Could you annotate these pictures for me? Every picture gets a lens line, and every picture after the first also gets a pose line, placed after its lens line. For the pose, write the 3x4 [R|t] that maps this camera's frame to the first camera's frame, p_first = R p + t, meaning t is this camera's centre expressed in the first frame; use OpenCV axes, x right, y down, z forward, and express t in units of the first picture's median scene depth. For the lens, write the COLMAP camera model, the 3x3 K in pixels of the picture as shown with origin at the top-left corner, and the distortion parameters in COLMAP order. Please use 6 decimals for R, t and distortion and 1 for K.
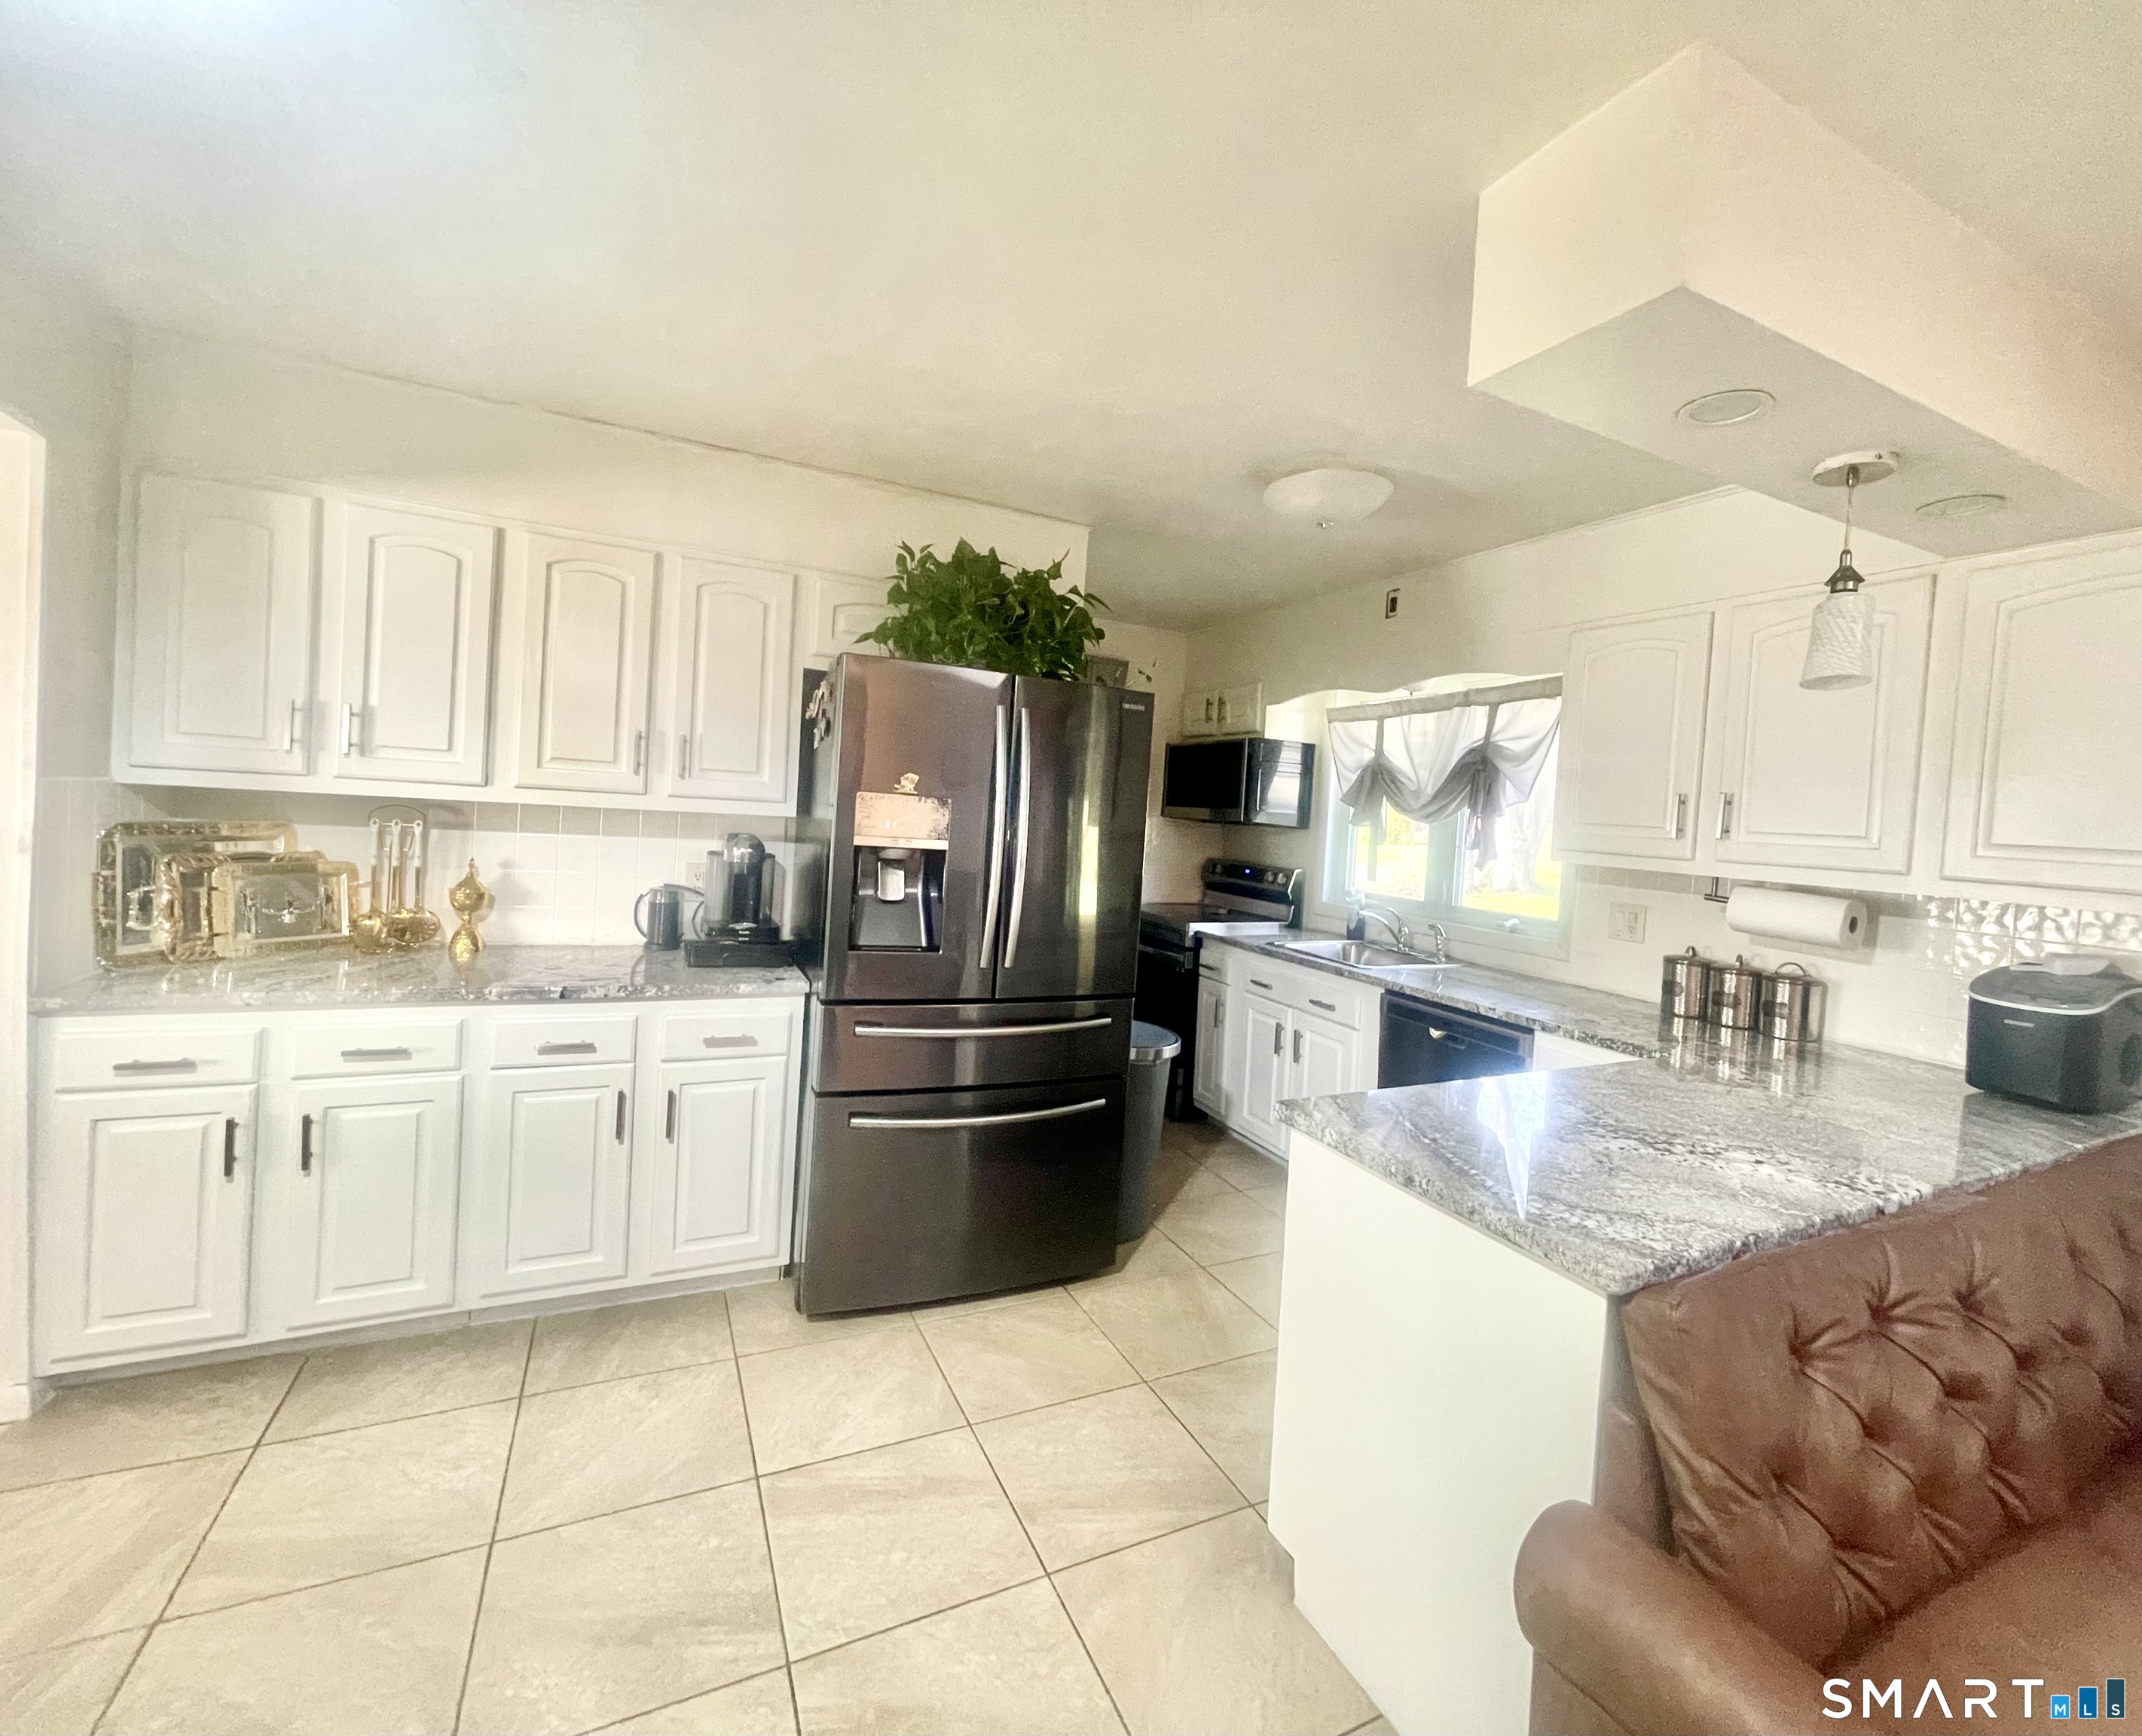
lens RADIAL K [[930.3, 0, 1110.4], [0, 930.3, 826.8], [0, 0, 1]] dist [-0.001325, 0.000392]
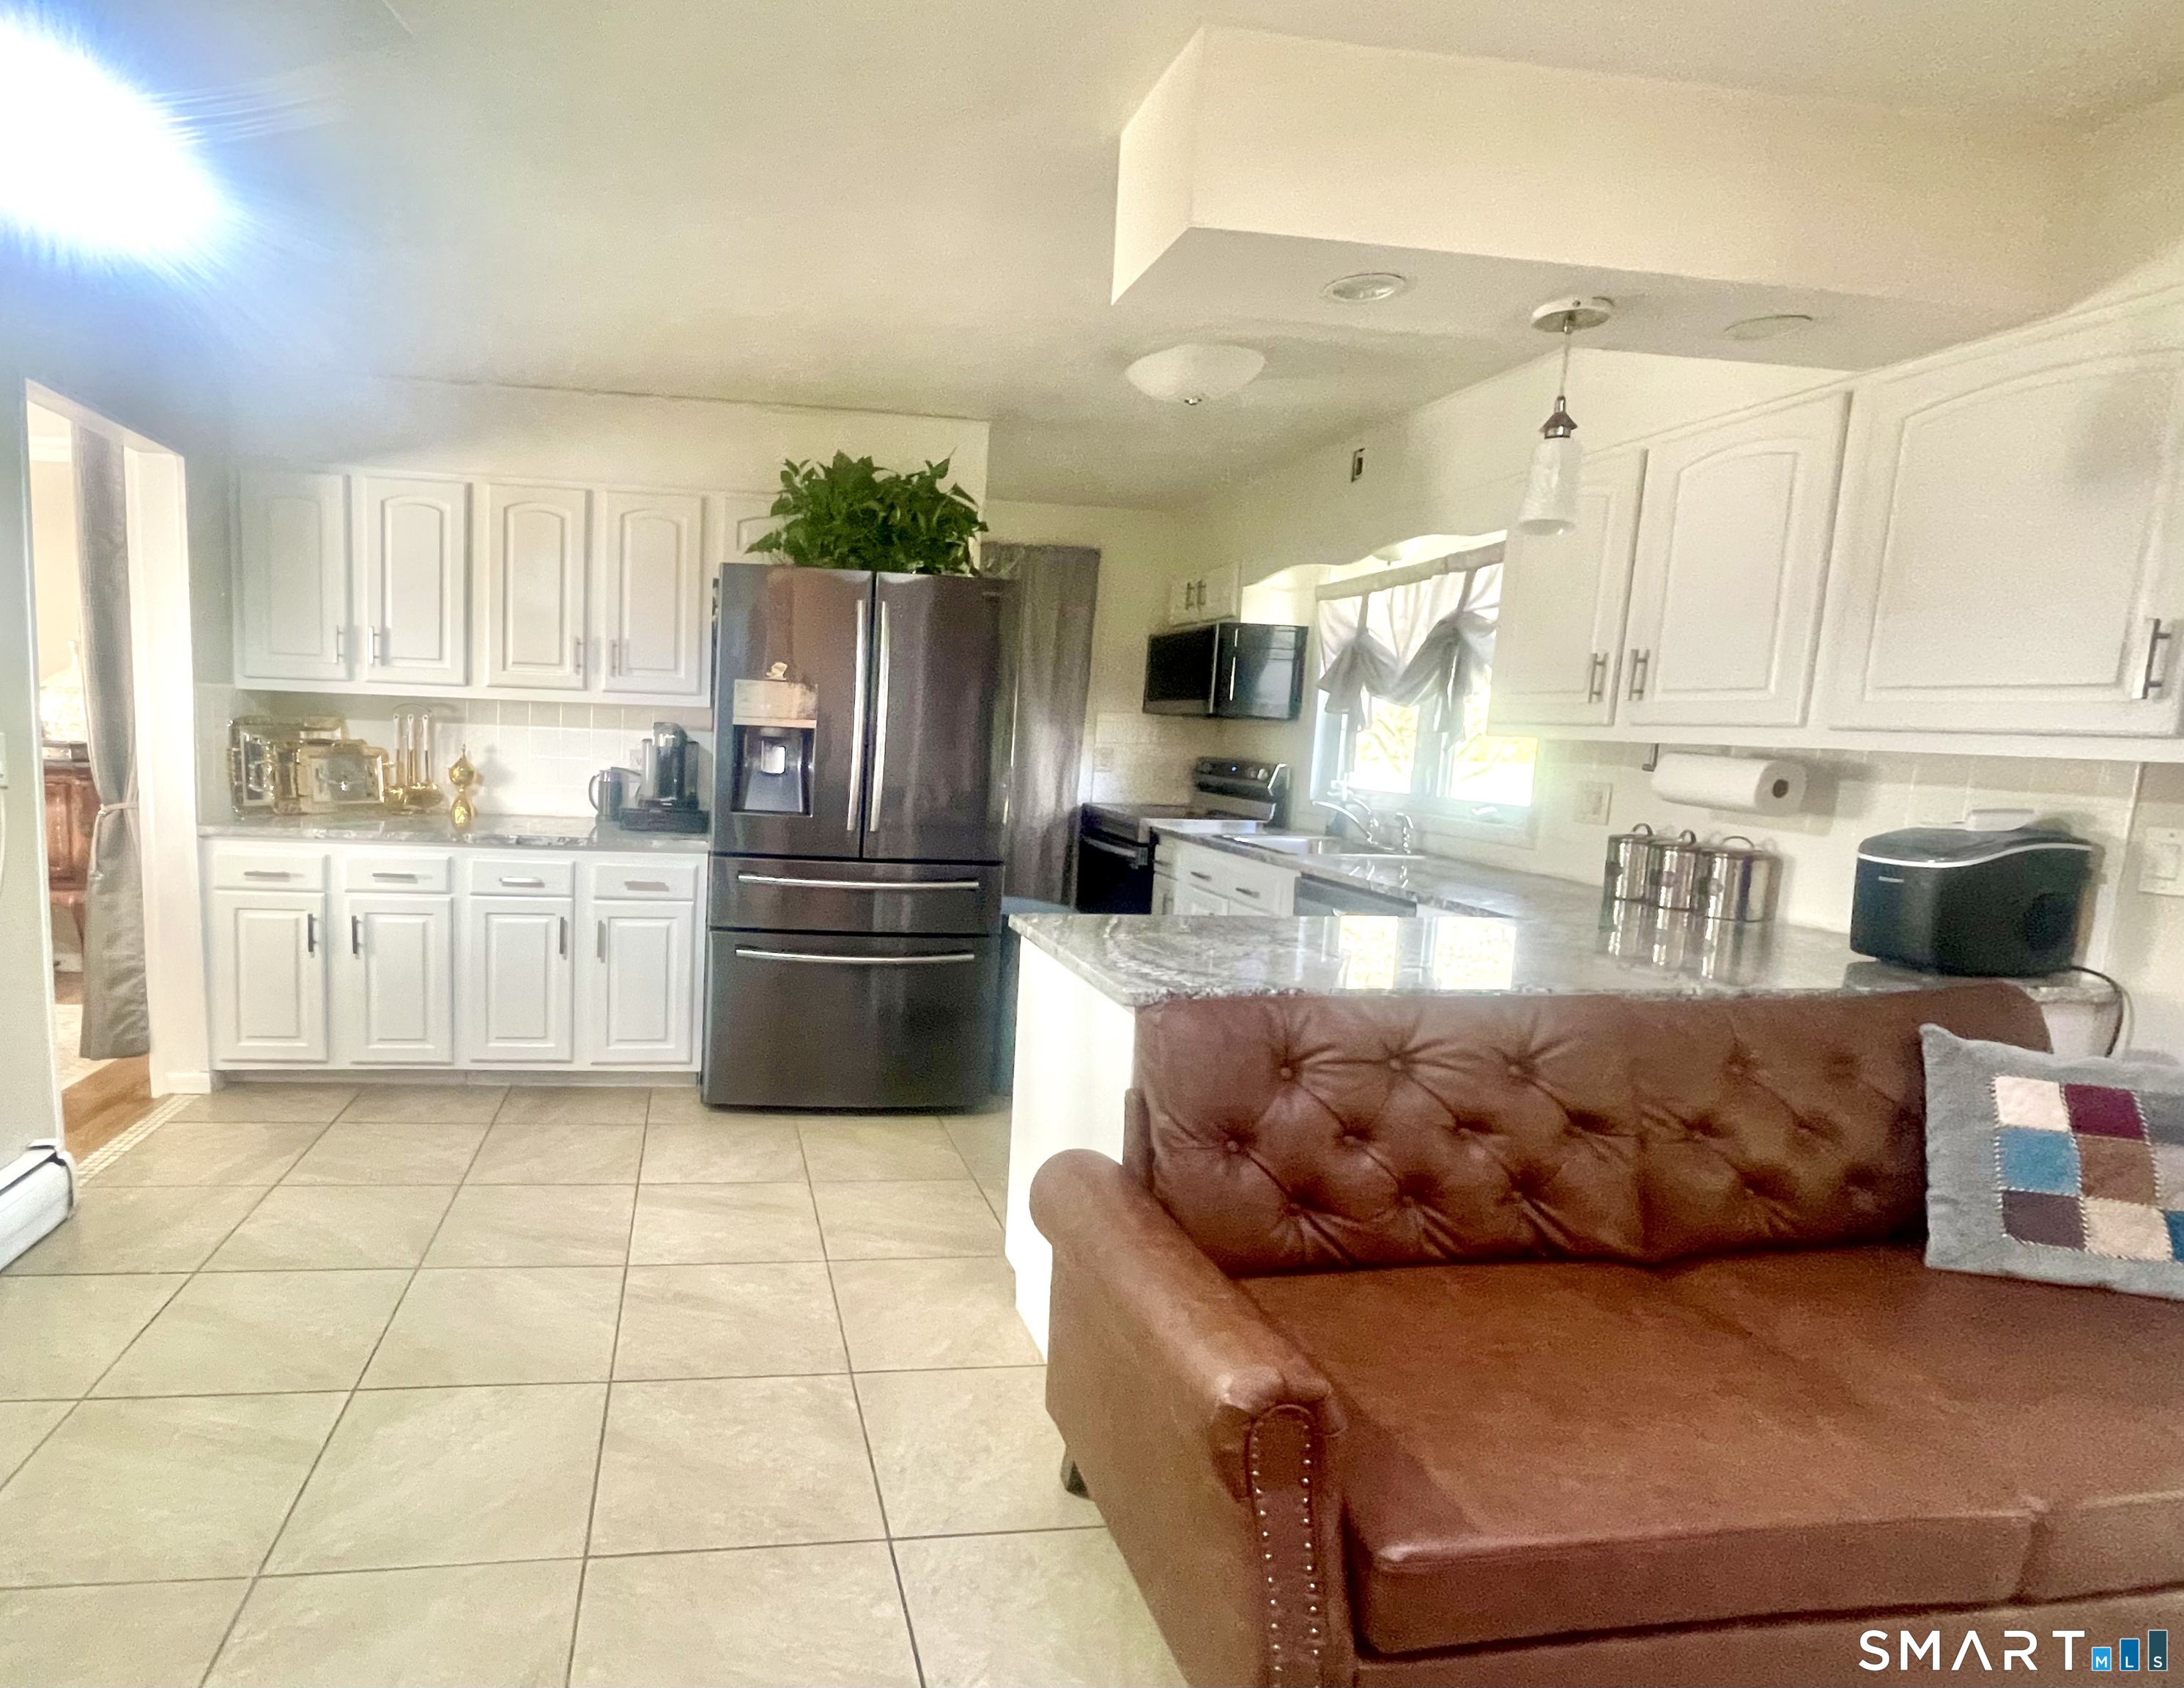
lens RADIAL K [[1318.1, 0, 1085.9], [0, 1318.1, 849.0], [0, 0, 1]] dist [0.004374, -0.005060]
pose [[0.963382, -0.010279, -0.267936, 0.574222], [0.022757, 0.998794, 0.043507, 0.108812], [0.267166, -0.048011, 0.962454, -0.487088]]
